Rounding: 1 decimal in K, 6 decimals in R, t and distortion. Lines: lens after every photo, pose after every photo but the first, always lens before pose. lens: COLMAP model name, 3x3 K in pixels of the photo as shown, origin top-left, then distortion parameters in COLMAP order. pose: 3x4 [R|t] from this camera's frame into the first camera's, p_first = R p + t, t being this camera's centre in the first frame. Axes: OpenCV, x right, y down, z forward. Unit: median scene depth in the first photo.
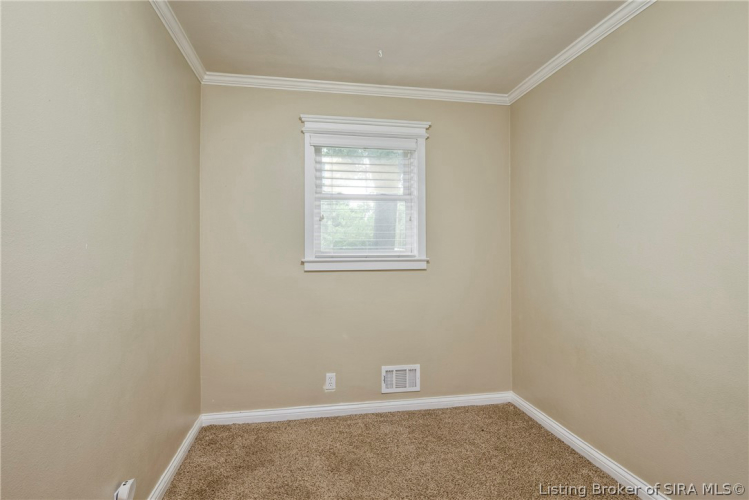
lens RADIAL K [[383.6, 0, 374.3], [0, 383.6, 248.8], [0, 0, 1]] dist [-0.005081, -0.000188]
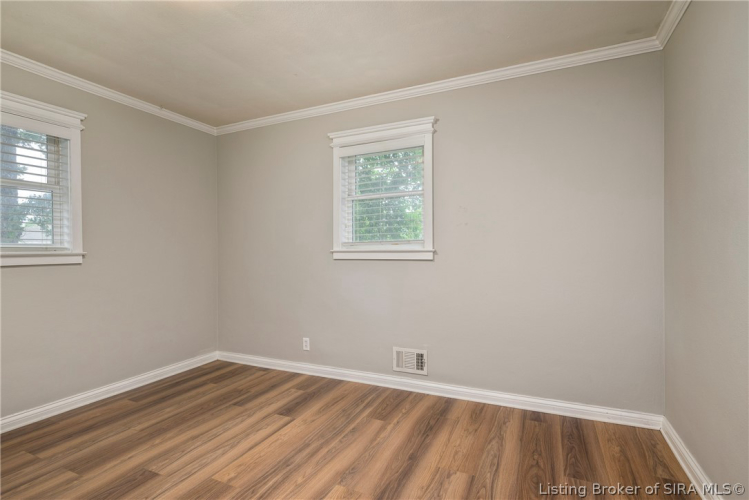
lens RADIAL K [[364.8, 0, 372.7], [0, 364.8, 251.2], [0, 0, 1]] dist [-0.005891, 0.000942]
pose [[0.809675, 0.004065, -0.586864, 0.616956], [0.016743, 0.999409, 0.030022, -0.002009], [0.586640, -0.034134, 0.809128, 0.109830]]
